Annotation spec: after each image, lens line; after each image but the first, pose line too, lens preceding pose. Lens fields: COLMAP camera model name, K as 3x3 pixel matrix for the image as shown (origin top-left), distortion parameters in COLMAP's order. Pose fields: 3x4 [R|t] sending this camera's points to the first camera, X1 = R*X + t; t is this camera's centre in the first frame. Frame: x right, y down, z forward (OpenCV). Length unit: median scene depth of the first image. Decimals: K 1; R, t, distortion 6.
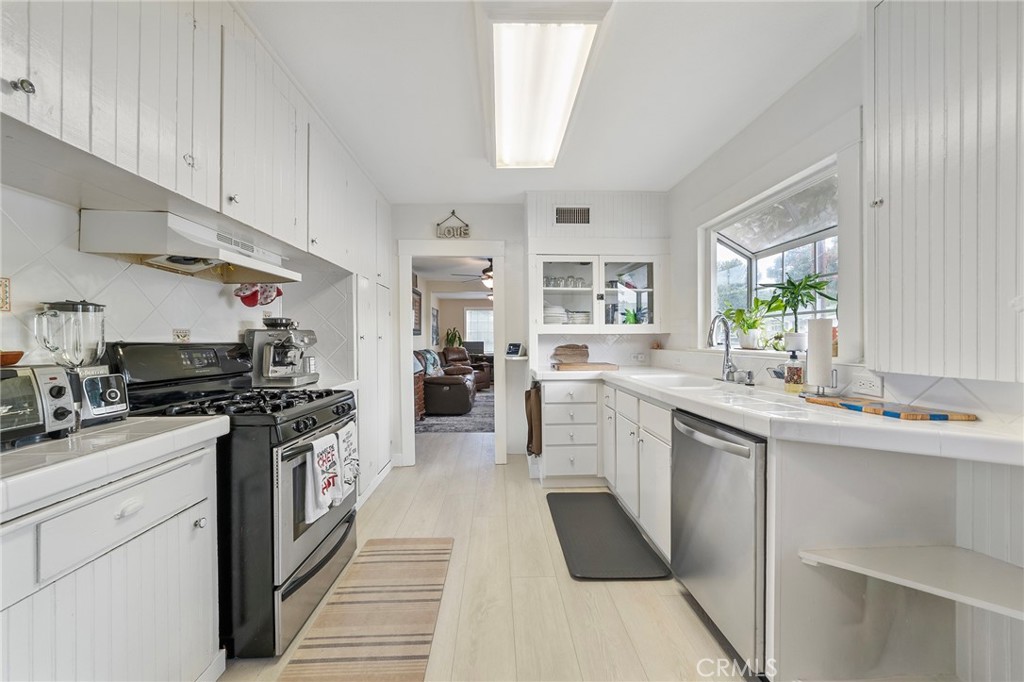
lens RADIAL K [[390.6, 0, 512.0], [0, 390.6, 341.0], [0, 0, 1]] dist [-0.001621, -0.000030]
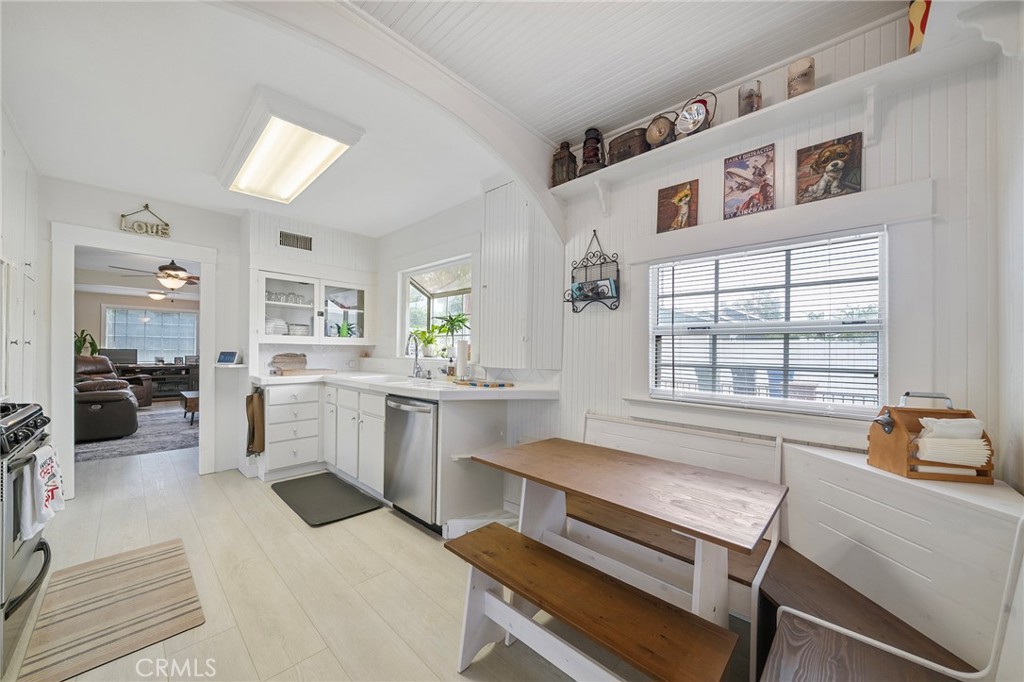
lens RADIAL K [[369.3, 0, 502.4], [0, 369.3, 346.6], [0, 0, 1]] dist [-0.000577, -0.000068]
pose [[0.728559, 0.019233, 0.684713, -0.181357], [-0.011511, 0.999808, -0.015835, -0.000511], [-0.684887, 0.003655, 0.728641, -0.268339]]
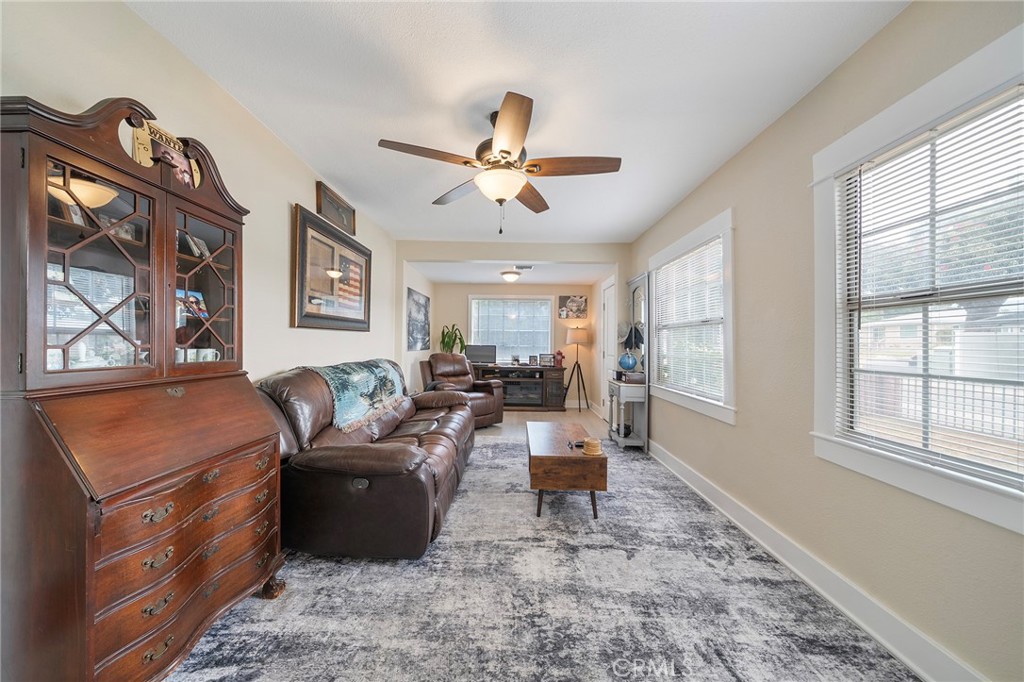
lens RADIAL K [[351.7, 0, 508.9], [0, 351.7, 340.9], [0, 0, 1]] dist [-0.001373, -0.000230]
pose [[0.997952, 0.016438, -0.061819, -0.051143], [-0.017067, 0.999808, -0.009663, -0.003581], [0.061648, 0.010698, 0.998041, 1.565305]]
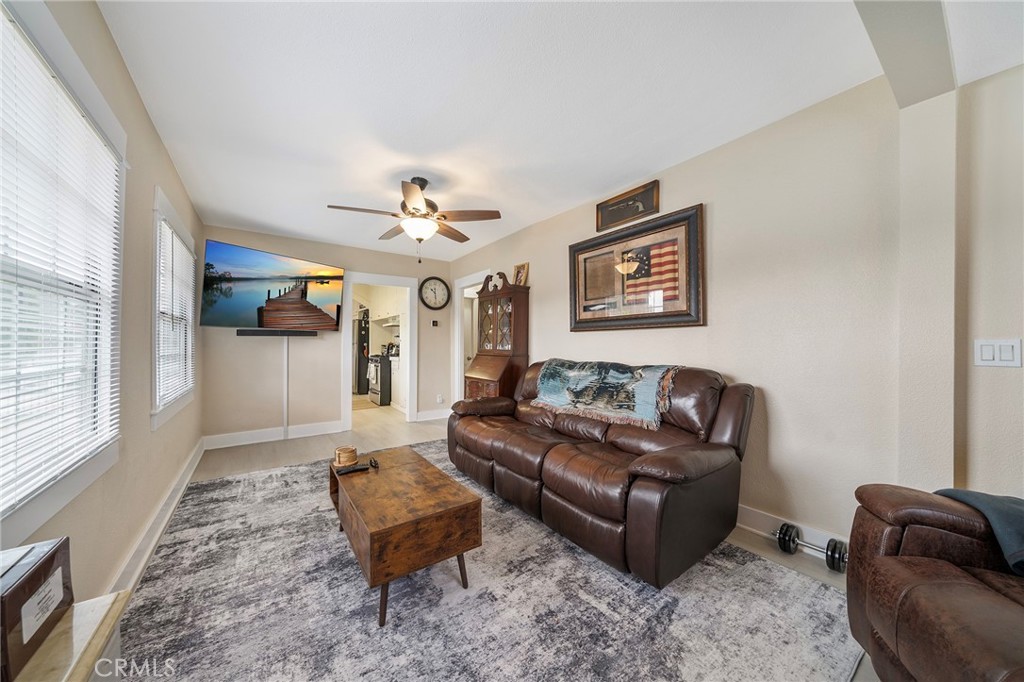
lens RADIAL K [[353.4, 0, 508.5], [0, 353.4, 343.5], [0, 0, 1]] dist [-0.001248, -0.000213]
pose [[-0.842223, 0.009529, -0.539045, 0.233954], [0.004915, 0.999938, 0.009998, -0.009076], [0.539107, 0.005771, -0.842218, 3.378151]]
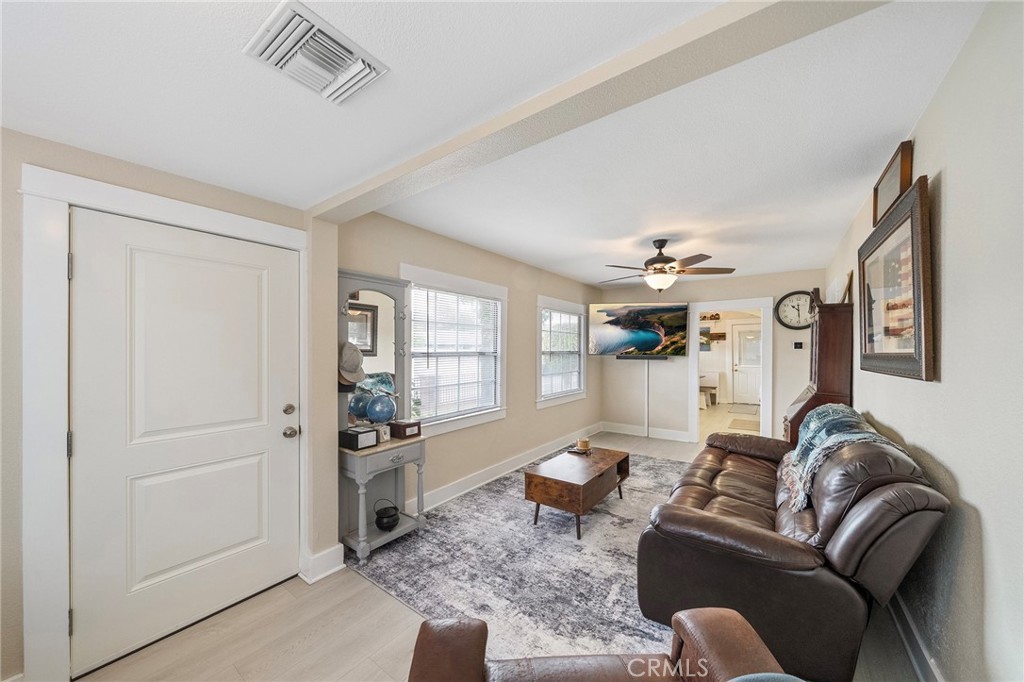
lens RADIAL K [[358.8, 0, 512.4], [0, 358.8, 350.4], [0, 0, 1]] dist [0.000071, -0.000062]
pose [[-0.778243, 0.006968, 0.627925, -0.527632], [0.008924, 0.999960, -0.000036, -0.095811], [-0.627900, 0.005576, -0.778274, 3.701985]]
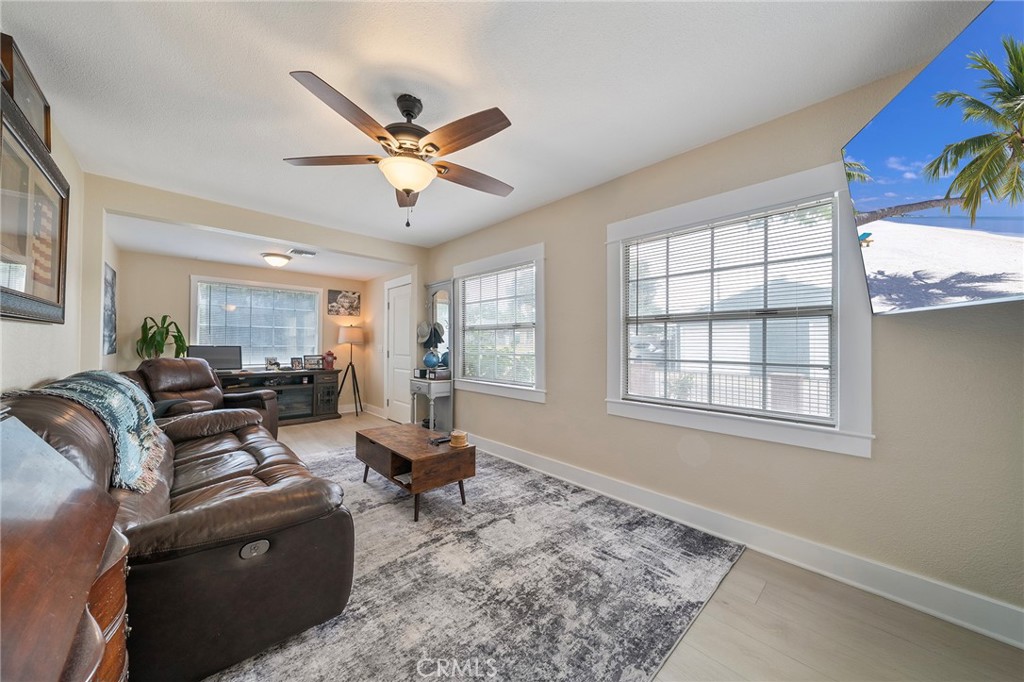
lens RADIAL K [[351.7, 0, 508.9], [0, 351.7, 340.9], [0, 0, 1]] dist [-0.001373, -0.000230]
pose [[0.760391, 0.017212, 0.649237, -0.424449], [-0.008859, 0.999831, -0.016130, -0.002574], [-0.649405, 0.006513, 0.760415, 1.650662]]
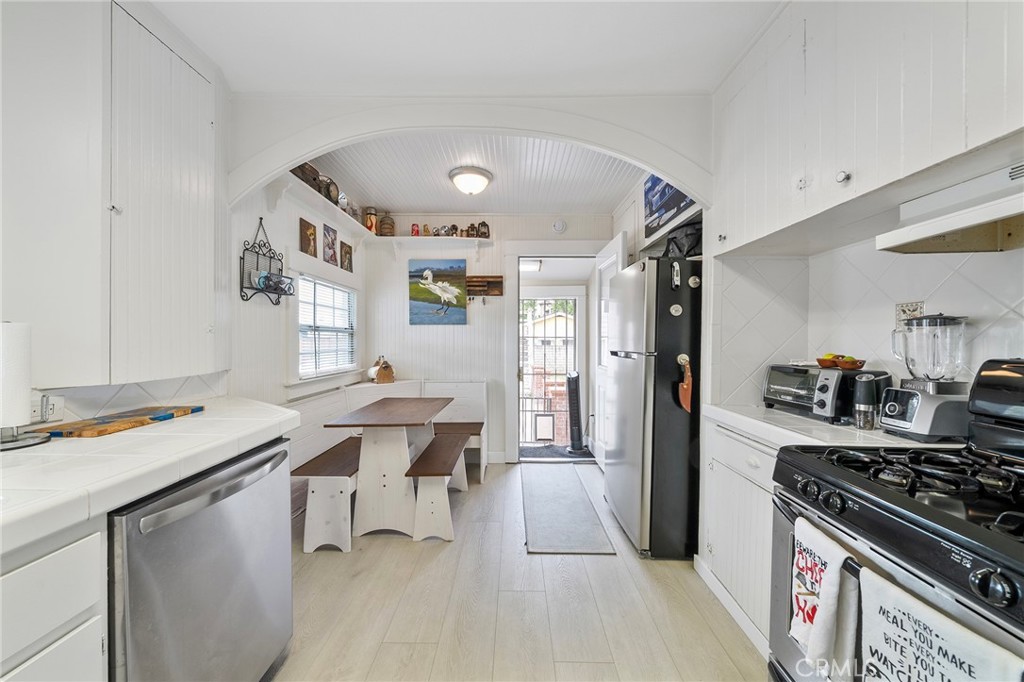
lens RADIAL K [[370.3, 0, 510.5], [0, 370.3, 343.9], [0, 0, 1]] dist [-0.000208, -0.000140]
pose [[-0.998491, -0.002362, 0.054866, -0.044705], [-0.001505, 0.999876, 0.015665, -0.020122], [-0.054896, 0.015559, -0.998371, 0.979222]]
